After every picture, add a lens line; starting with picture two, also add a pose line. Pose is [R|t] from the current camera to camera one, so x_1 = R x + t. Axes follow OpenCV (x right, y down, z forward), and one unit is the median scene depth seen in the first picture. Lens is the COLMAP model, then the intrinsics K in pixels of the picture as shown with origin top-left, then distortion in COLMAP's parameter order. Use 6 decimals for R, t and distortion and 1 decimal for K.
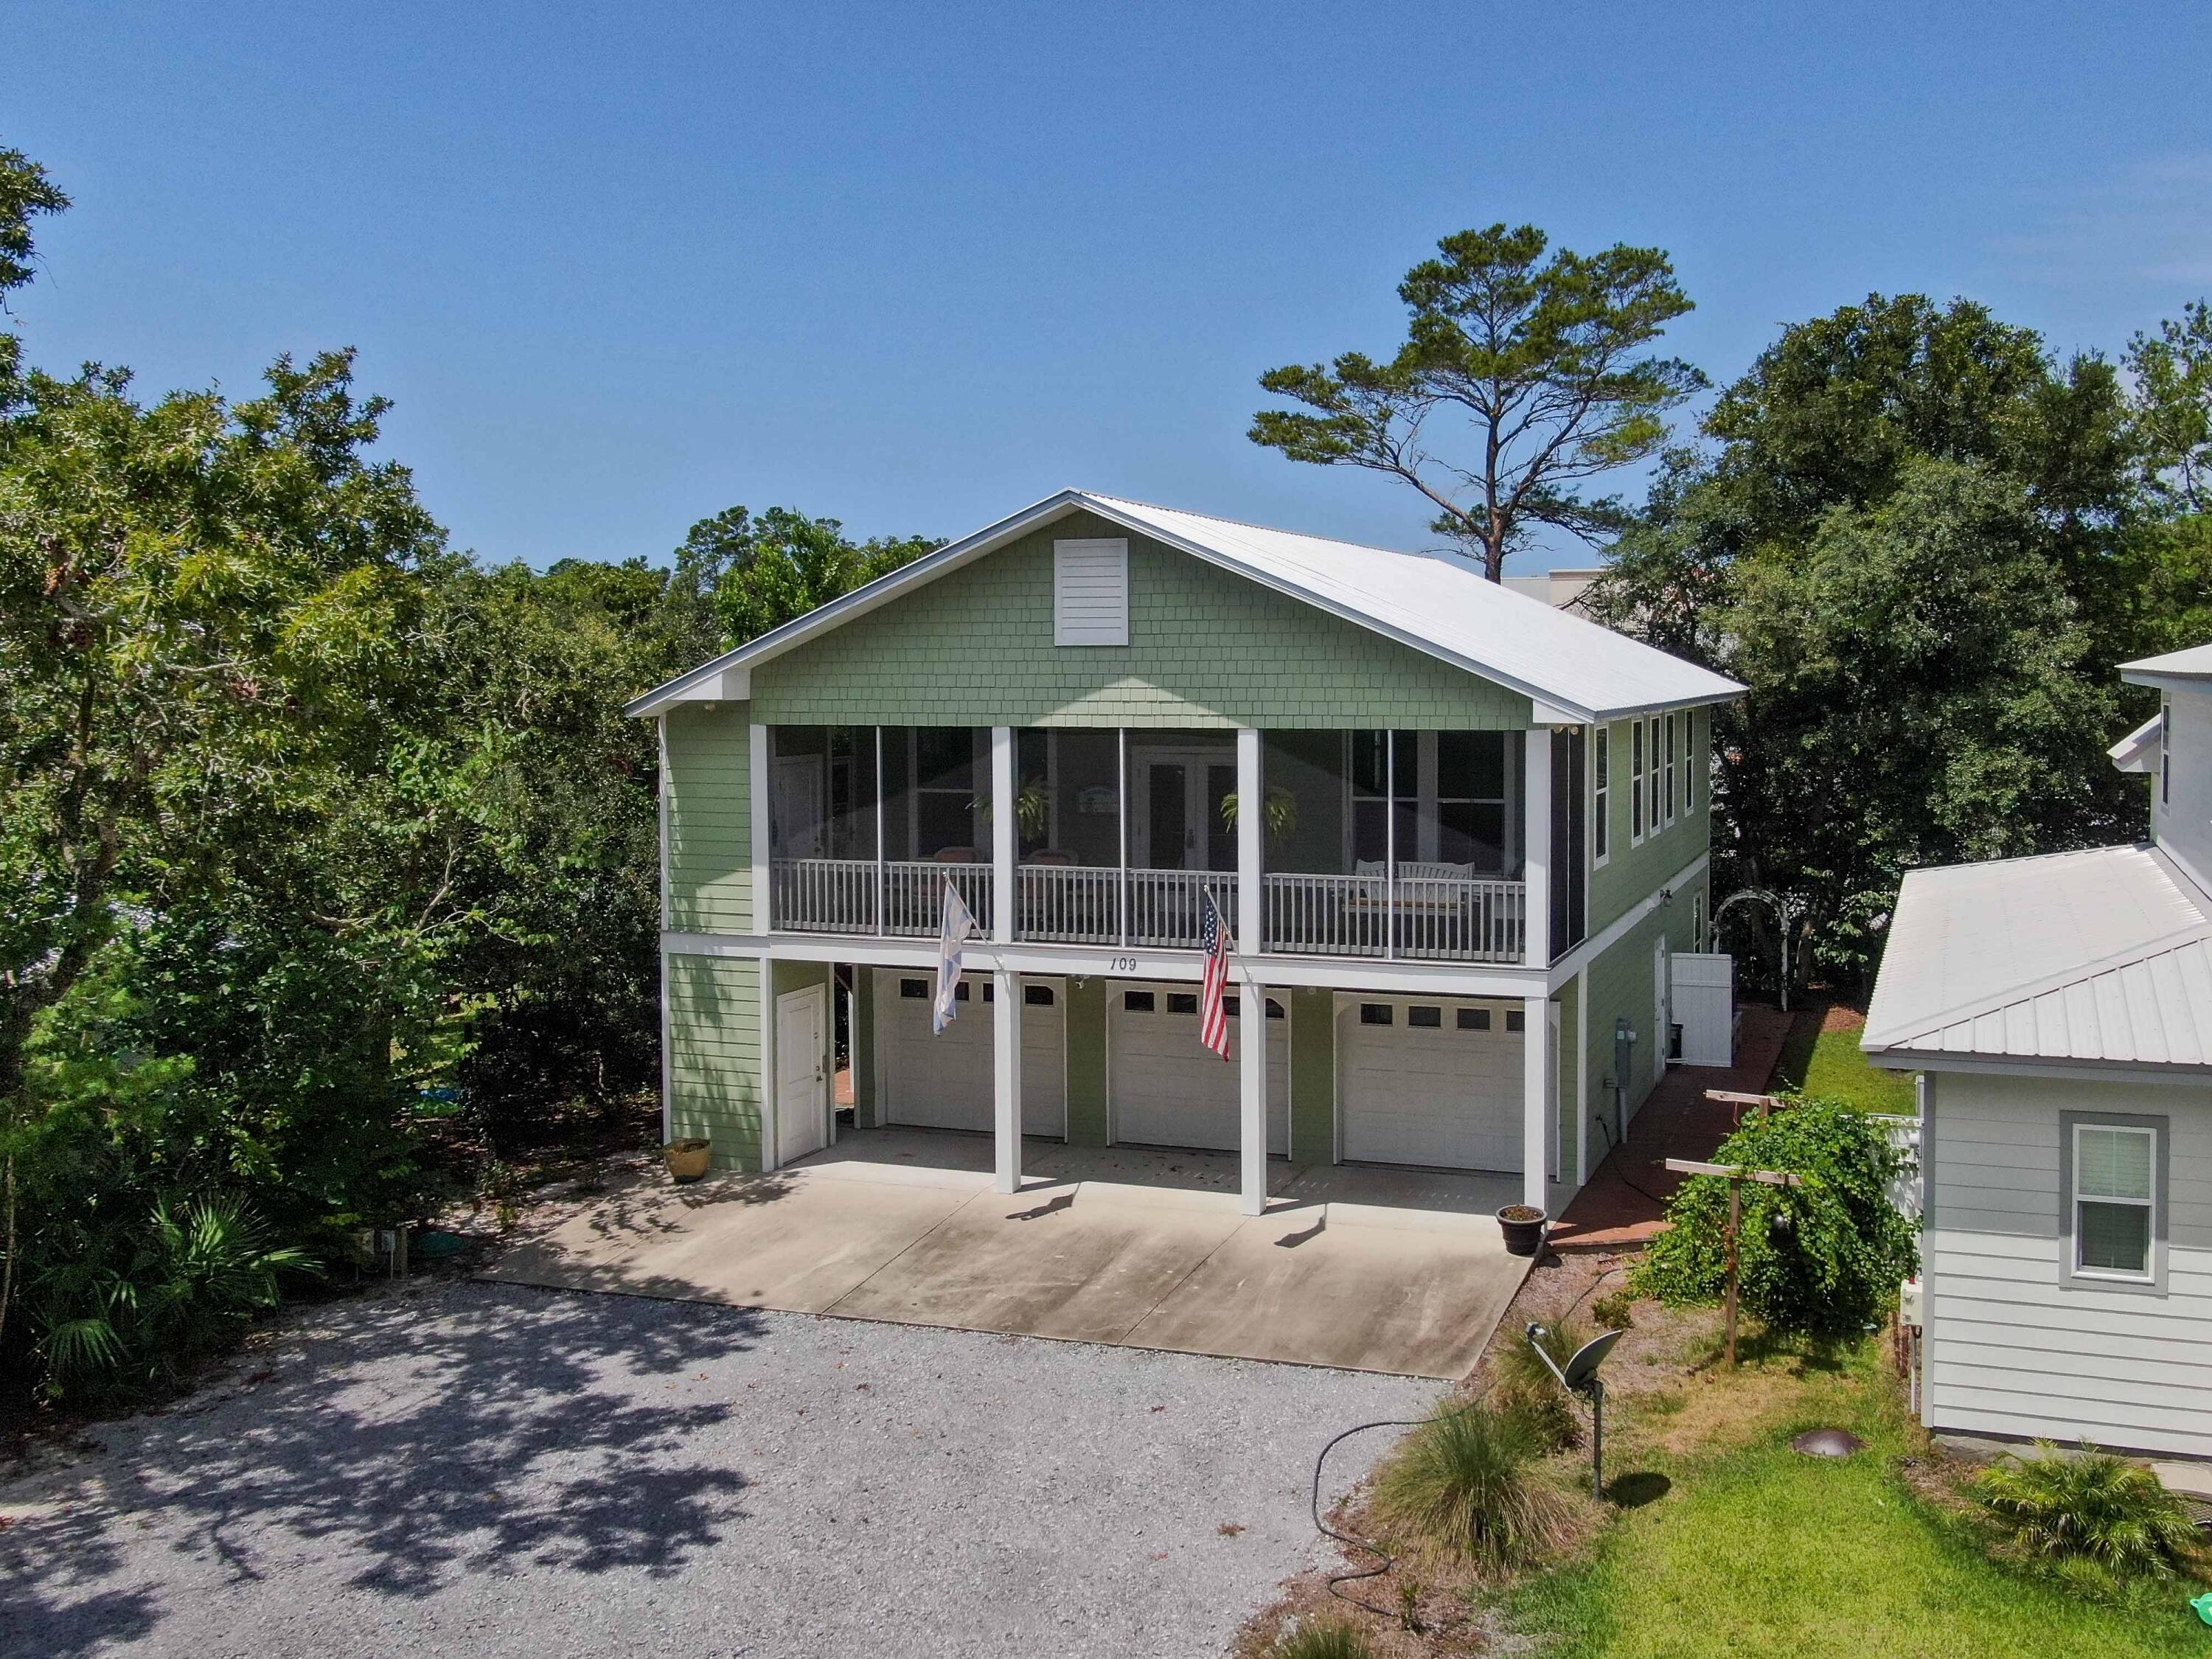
lens RADIAL K [[2092.7, 0, 1176.7], [0, 2092.7, 704.9], [0, 0, 1]] dist [0.005054, 0.000000]
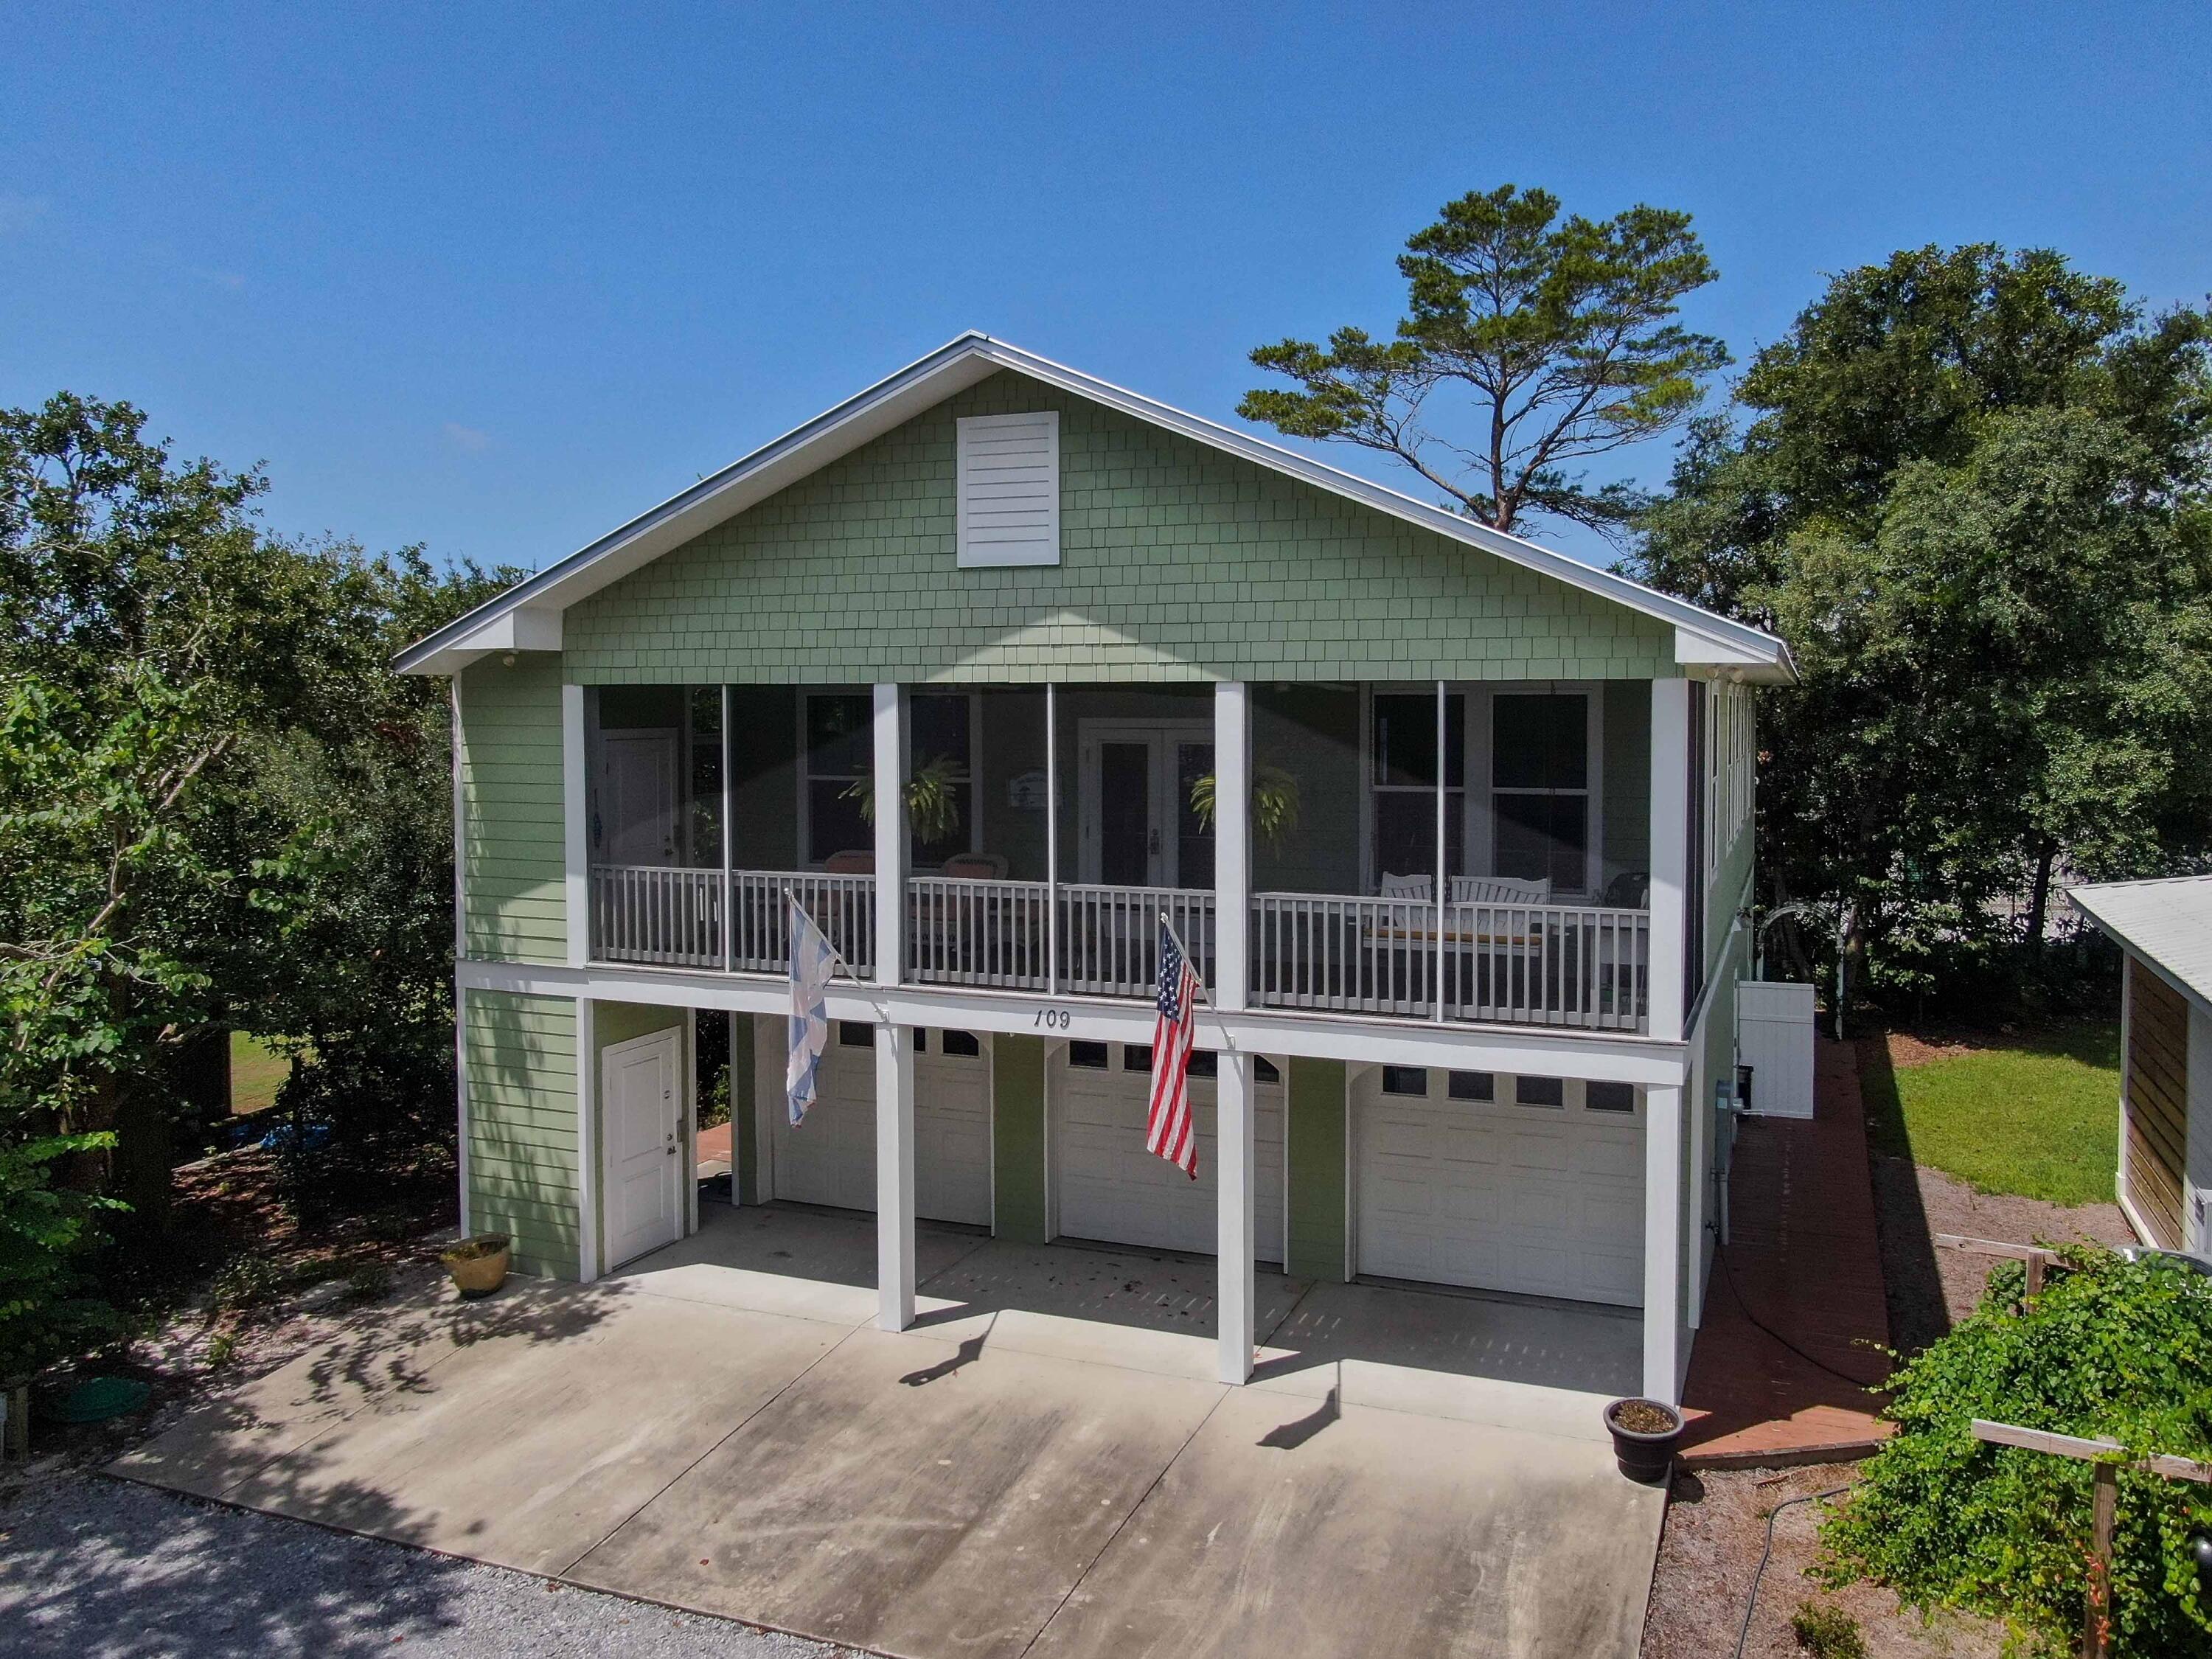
lens RADIAL K [[1688.3, 0, 1136.5], [0, 1688.3, 743.2], [0, 0, 1]] dist [-0.013763, 0.003419]
pose [[0.999604, 0.003589, -0.027893, 0.019037], [-0.003422, 0.999976, 0.006029, 0.028425], [0.027914, -0.005932, 0.999593, 0.446013]]
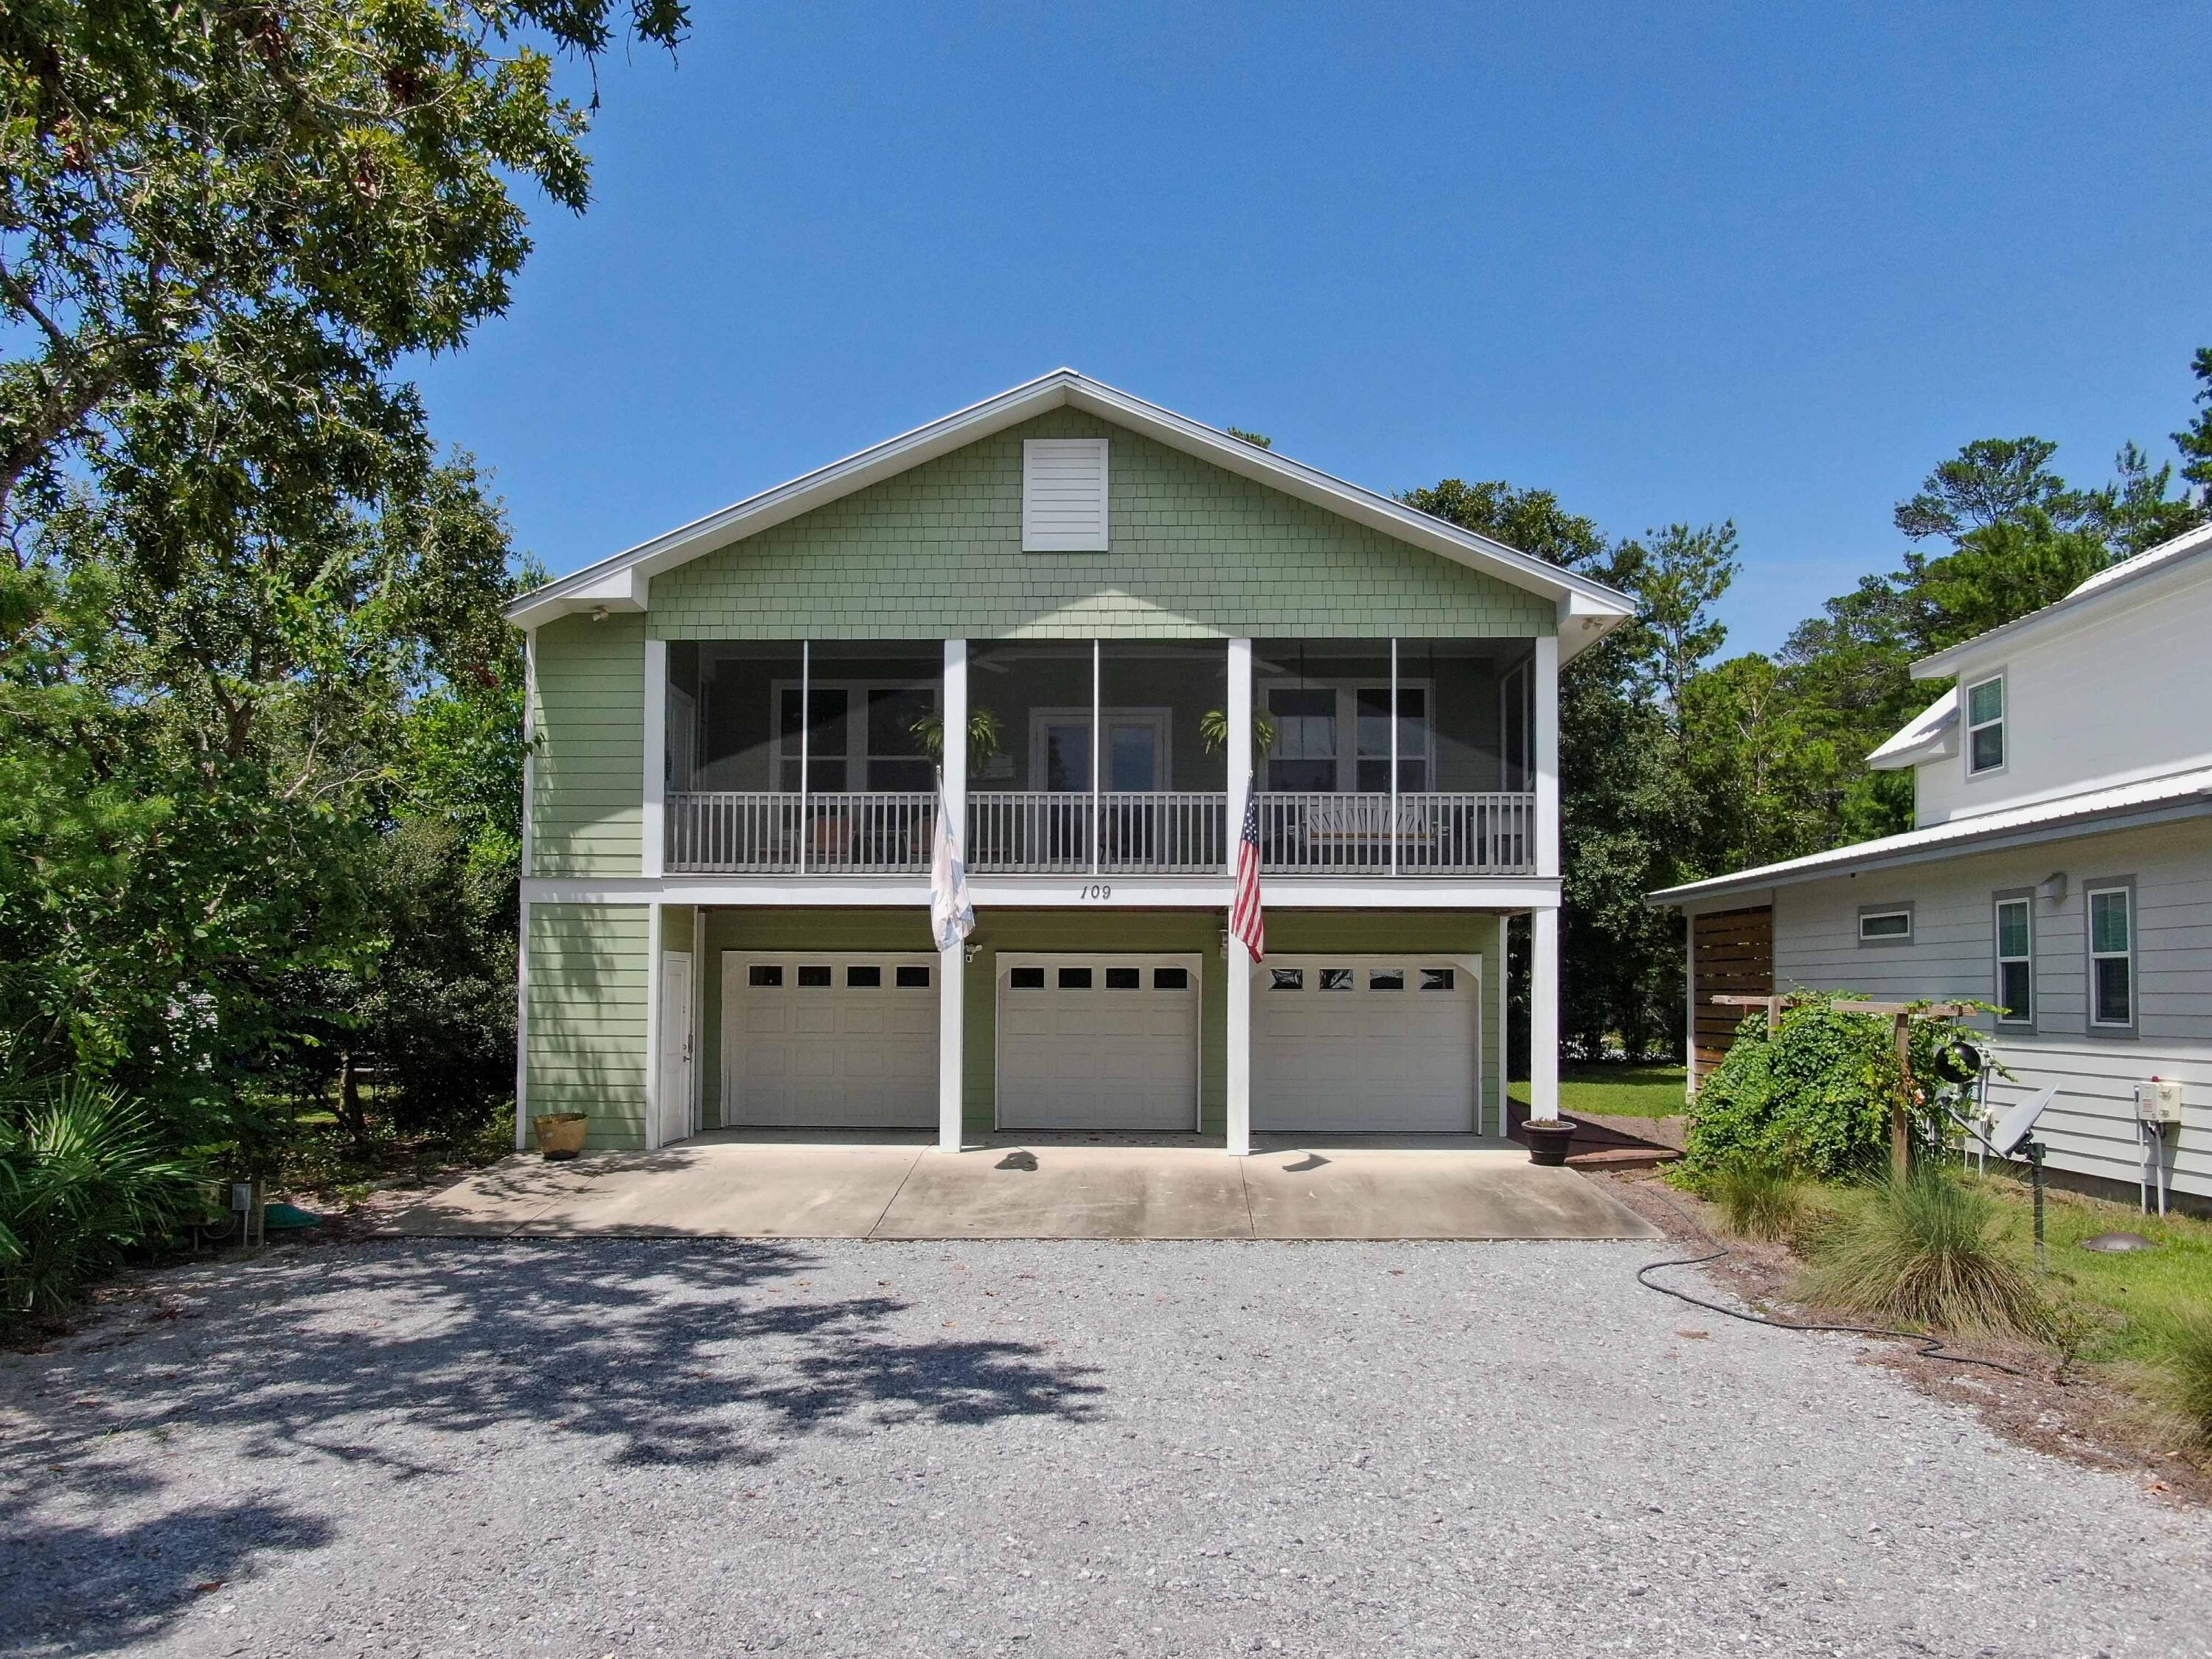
lens RADIAL K [[1688.3, 0, 1048.4], [0, 1688.3, 895.3], [0, 0, 1]] dist [-0.013763, 0.003419]
pose [[0.955323, 0.027588, 0.294274, -0.272512], [-0.006784, 0.997419, -0.071486, 0.183606], [-0.295486, 0.066296, 0.953044, 0.303707]]
